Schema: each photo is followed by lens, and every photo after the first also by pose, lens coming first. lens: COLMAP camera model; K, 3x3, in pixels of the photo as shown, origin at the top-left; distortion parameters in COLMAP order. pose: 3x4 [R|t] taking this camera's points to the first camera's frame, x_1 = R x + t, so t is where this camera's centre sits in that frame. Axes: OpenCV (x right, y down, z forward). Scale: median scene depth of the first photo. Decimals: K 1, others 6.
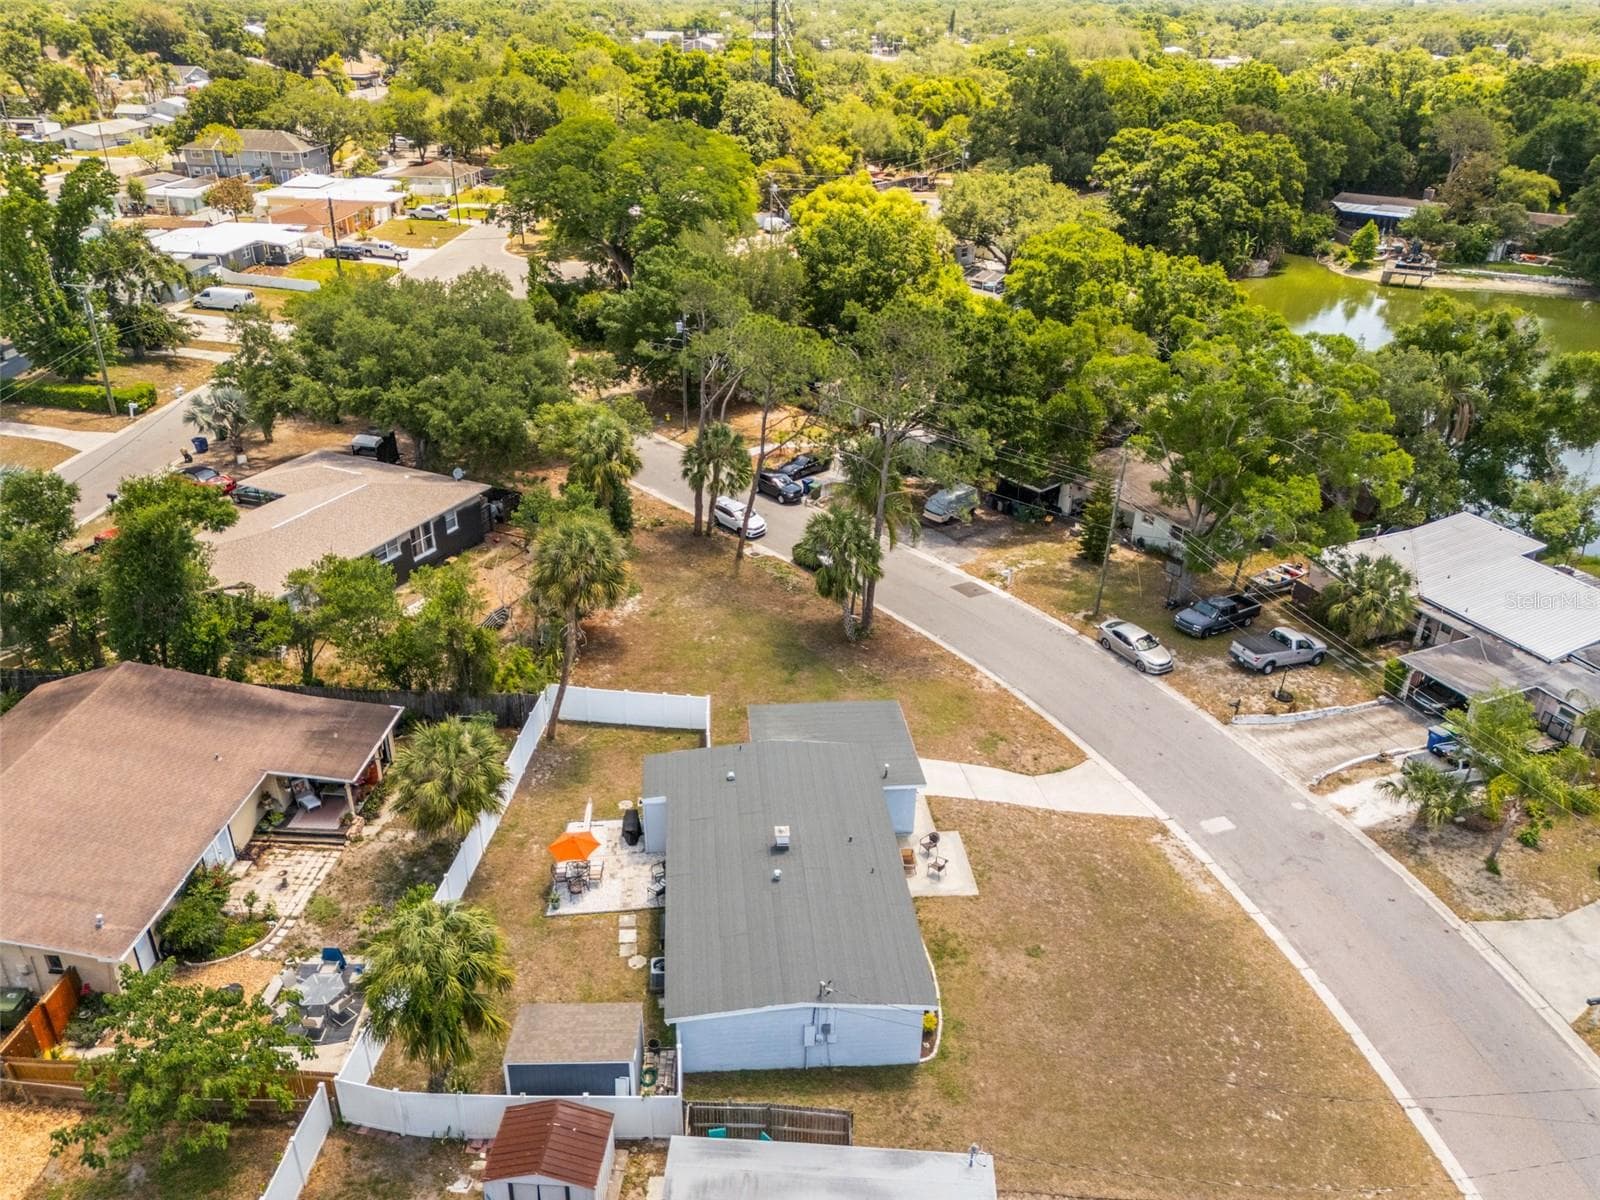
lens RADIAL K [[1173.8, 0, 800.0], [0, 1173.8, 600.0], [0, 0, 1]] dist [0.081067, -0.070003]
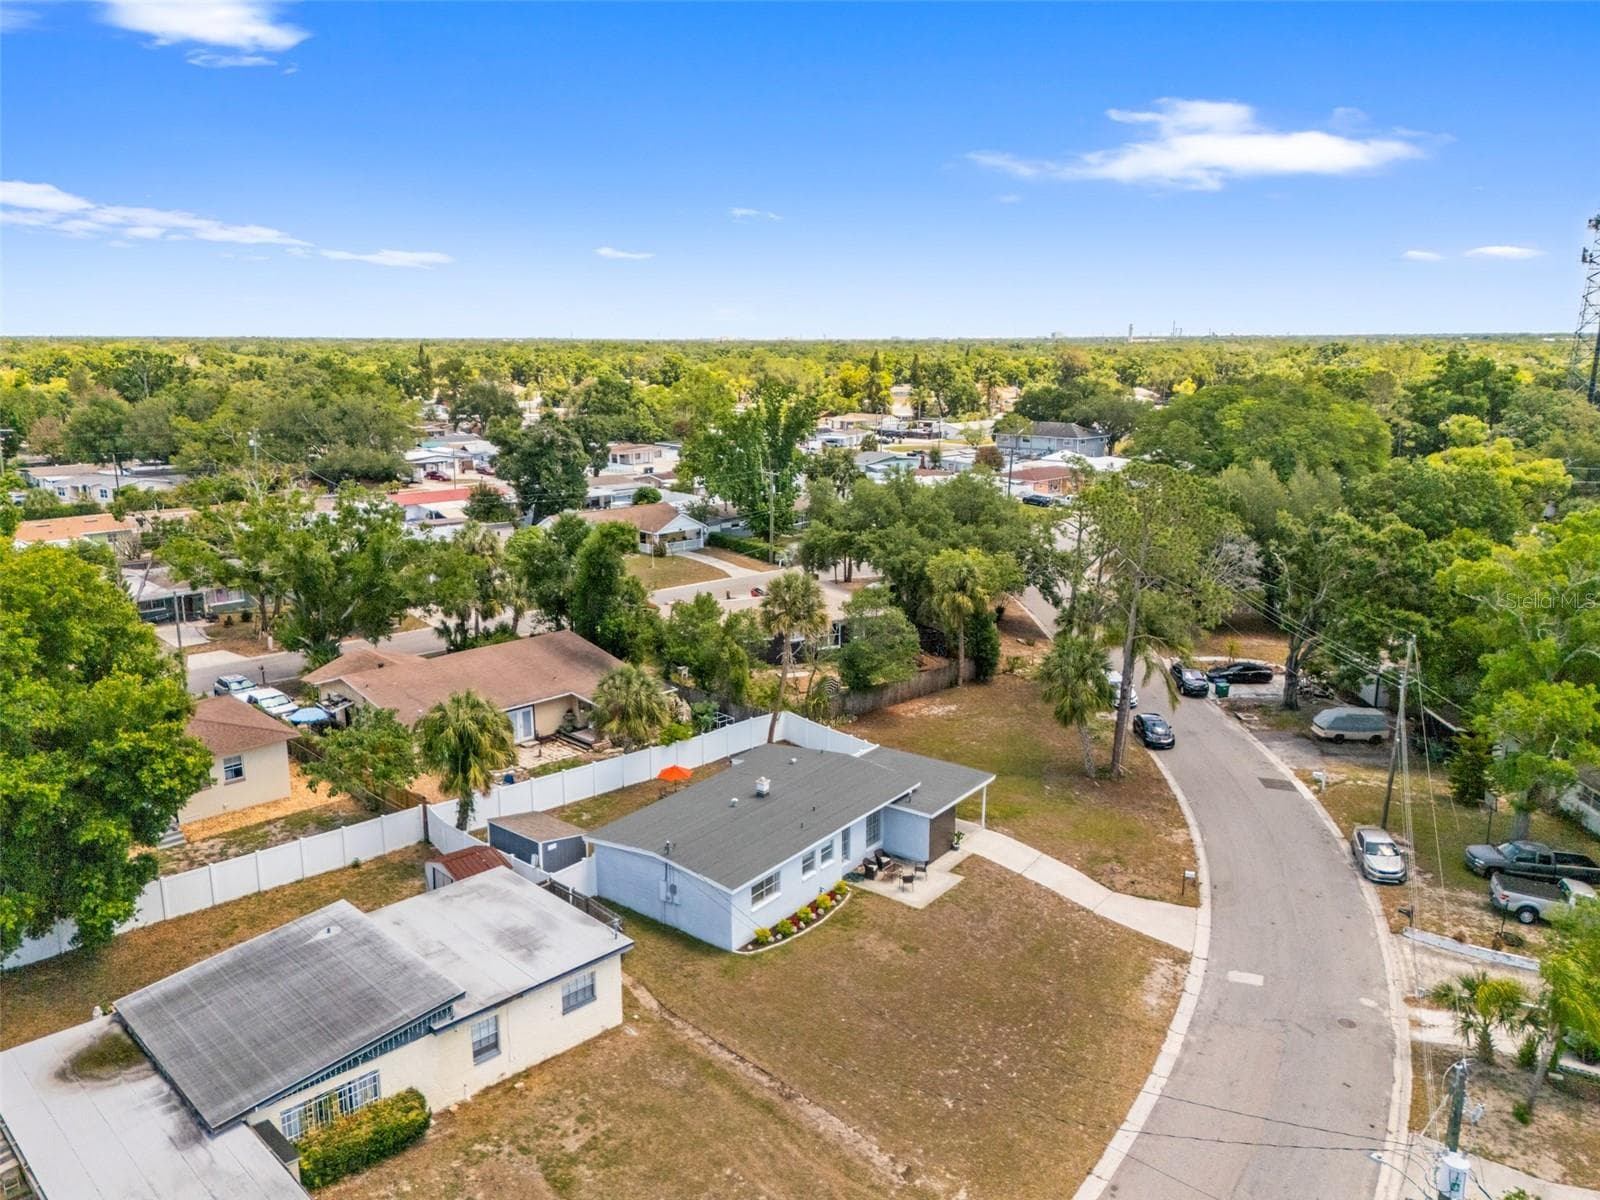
lens RADIAL K [[1173.8, 0, 800.0], [0, 1173.8, 600.0], [0, 0, 1]] dist [0.081067, -0.070003]
pose [[0.743916, 0.127851, -0.655929, 0.538480], [-0.296206, 0.942928, -0.152147, 0.127161], [0.599041, 0.307474, 0.739330, 0.020053]]
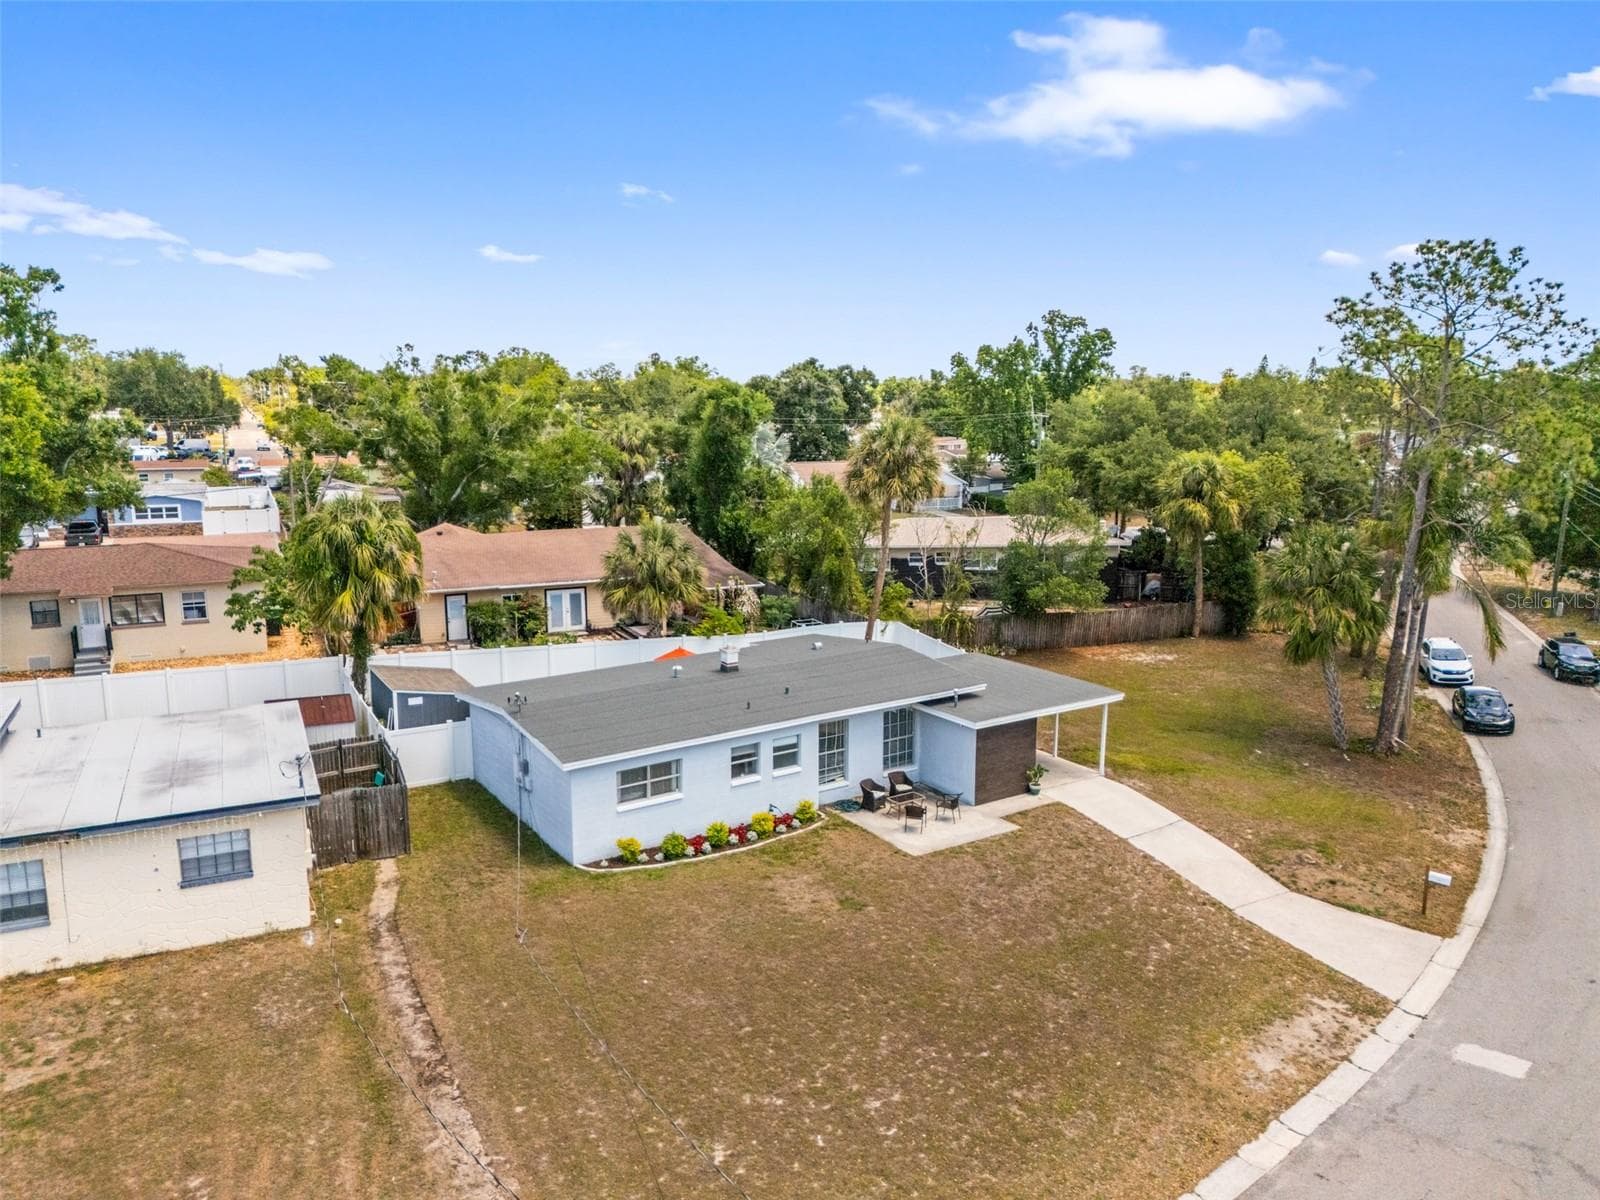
lens RADIAL K [[1173.8, 0, 800.0], [0, 1173.8, 600.0], [0, 0, 1]] dist [0.081067, -0.070003]
pose [[0.484145, 0.140233, -0.863677, 0.489764], [-0.398299, 0.914198, -0.074835, 0.136486], [0.779077, 0.380233, 0.498459, 0.394949]]
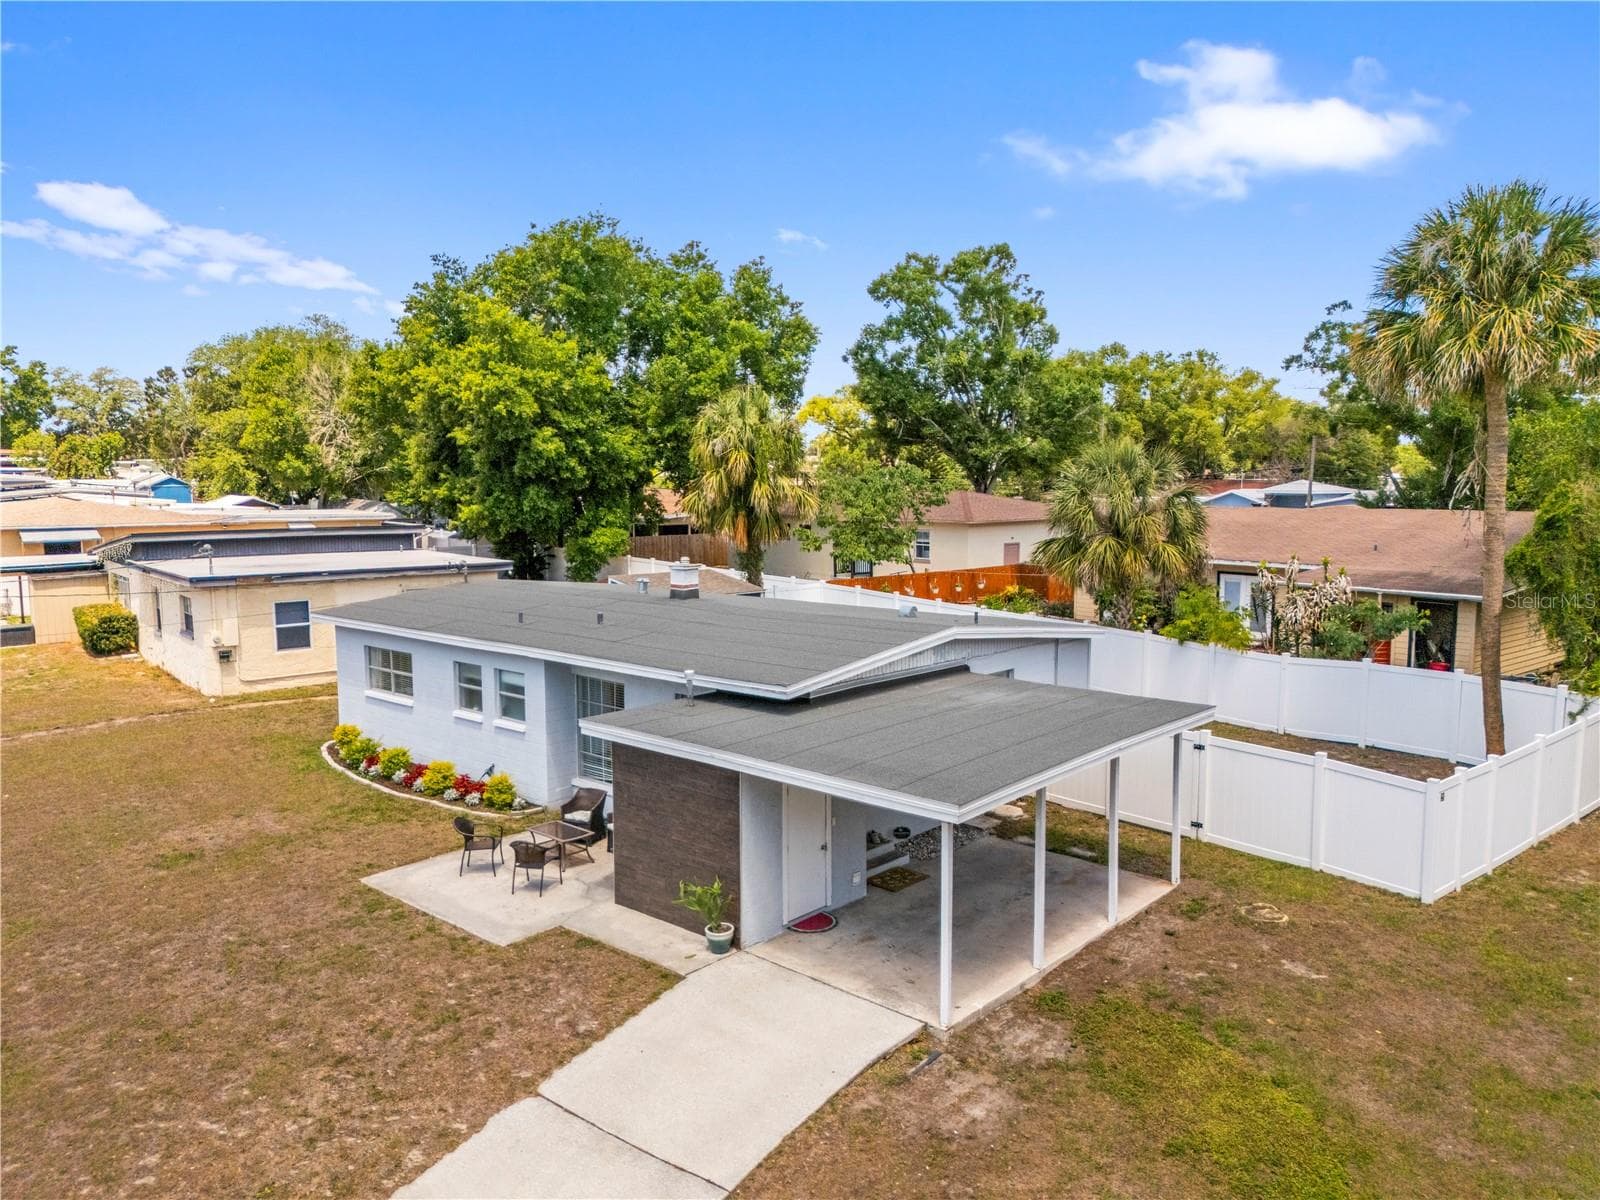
lens RADIAL K [[1173.8, 0, 800.0], [0, 1173.8, 600.0], [0, 0, 1]] dist [0.081067, -0.070003]
pose [[-0.733276, 0.055149, -0.677691, 0.218567], [-0.324204, 0.847747, 0.419783, -0.031023], [0.597661, 0.527526, -0.603753, 0.912370]]
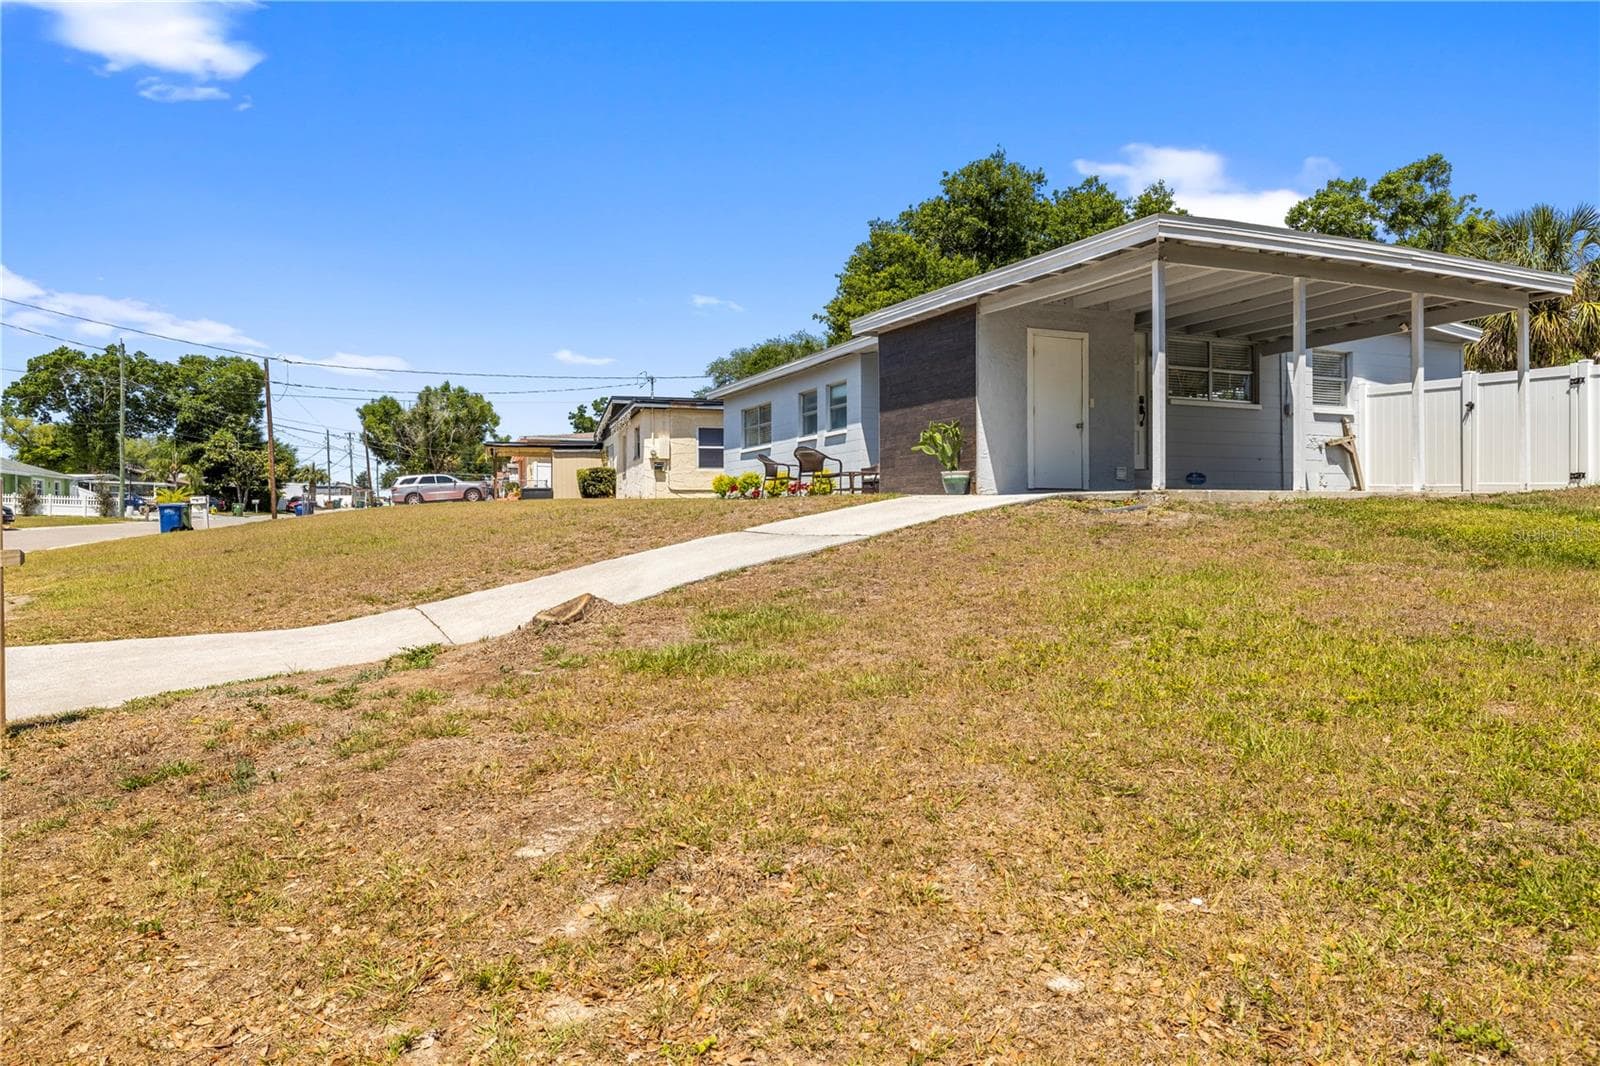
lens RADIAL K [[1073.3, 0, 795.2], [0, 1073.3, 532.1], [0, 0, 1]] dist [-0.000832, -0.002430]
pose [[-0.944505, -0.008300, -0.328392, 0.174952], [-0.159305, 0.885836, 0.435795, 0.050621], [0.287284, 0.463925, -0.837999, 0.971281]]
